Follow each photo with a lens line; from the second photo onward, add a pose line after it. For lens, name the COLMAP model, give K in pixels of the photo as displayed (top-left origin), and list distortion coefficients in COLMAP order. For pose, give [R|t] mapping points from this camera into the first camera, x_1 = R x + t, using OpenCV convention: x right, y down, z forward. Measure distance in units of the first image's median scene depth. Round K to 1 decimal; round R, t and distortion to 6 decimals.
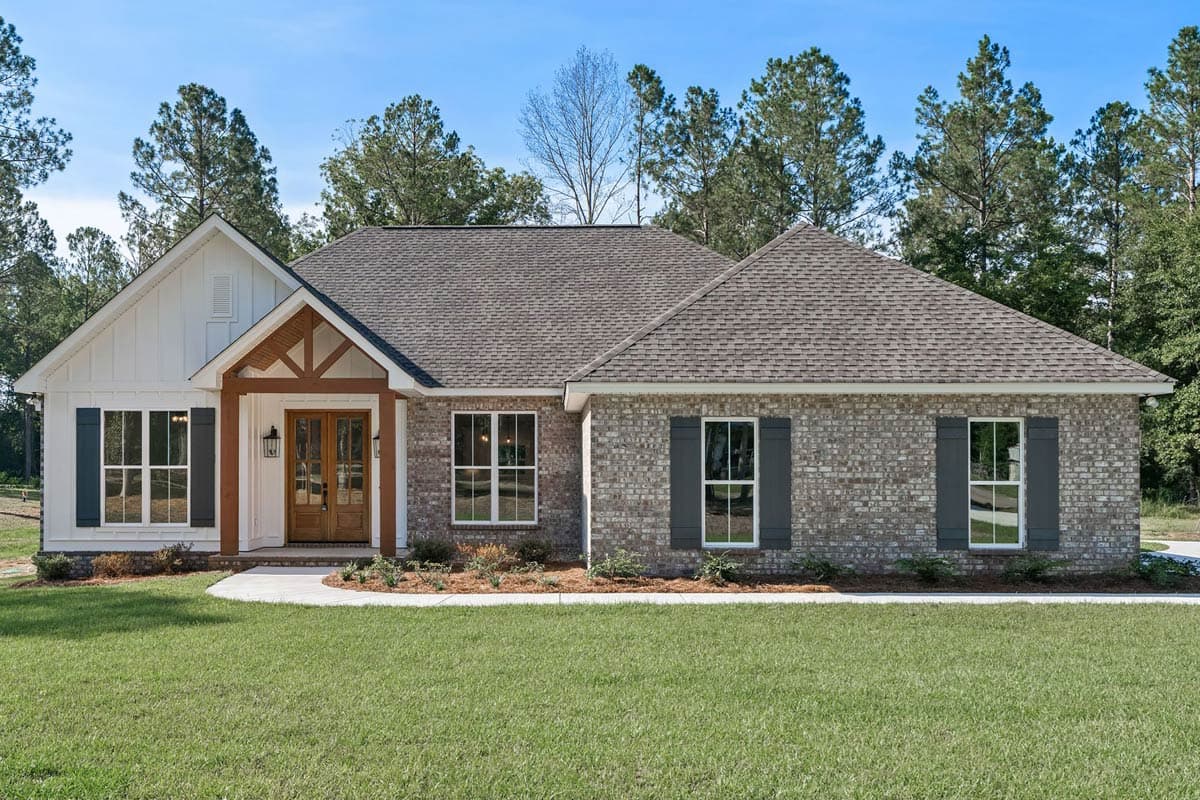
lens RADIAL K [[976.3, 0, 601.7], [0, 976.3, 469.5], [0, 0, 1]] dist [0.000299, -0.000702]
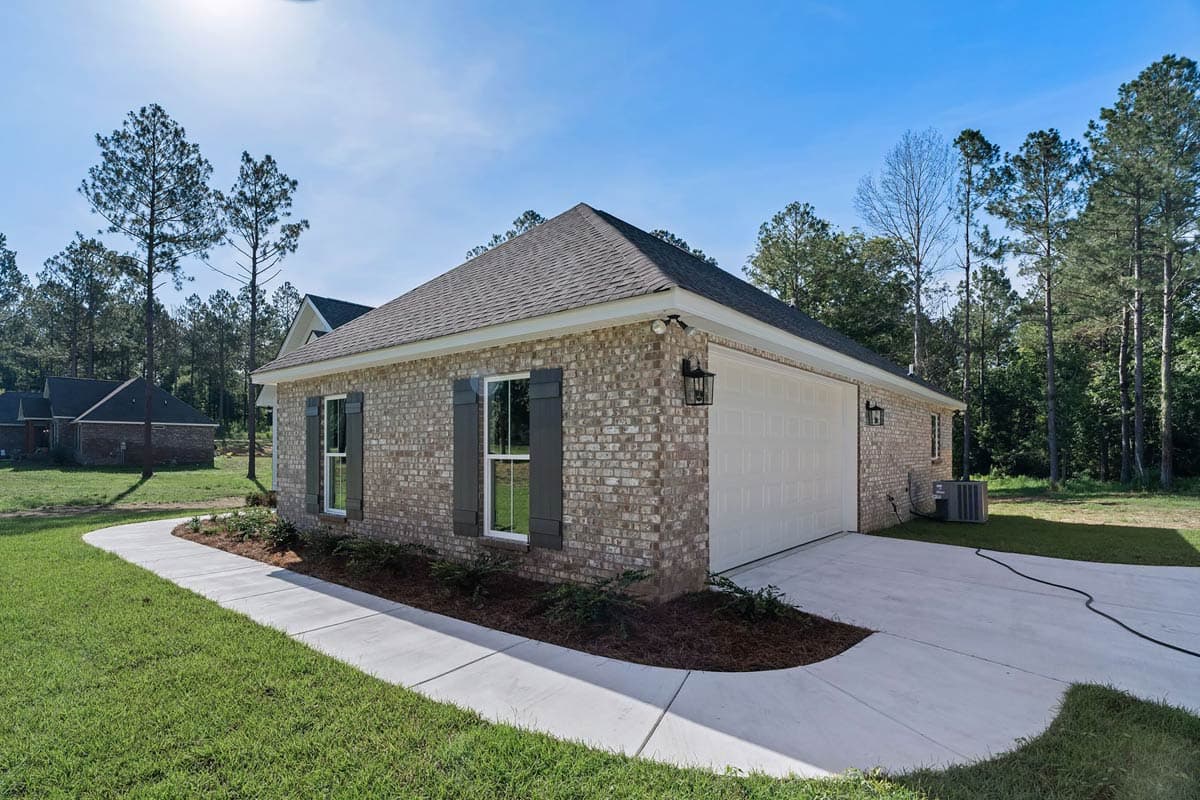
lens RADIAL K [[566.3, 0, 596.4], [0, 566.3, 448.3], [0, 0, 1]] dist [0.000282, 0.000196]
pose [[0.776420, -0.002714, -0.630210, 0.751982], [0.003029, 0.999995, -0.000575, 0.007137], [0.630208, -0.001463, 0.776425, 0.688548]]
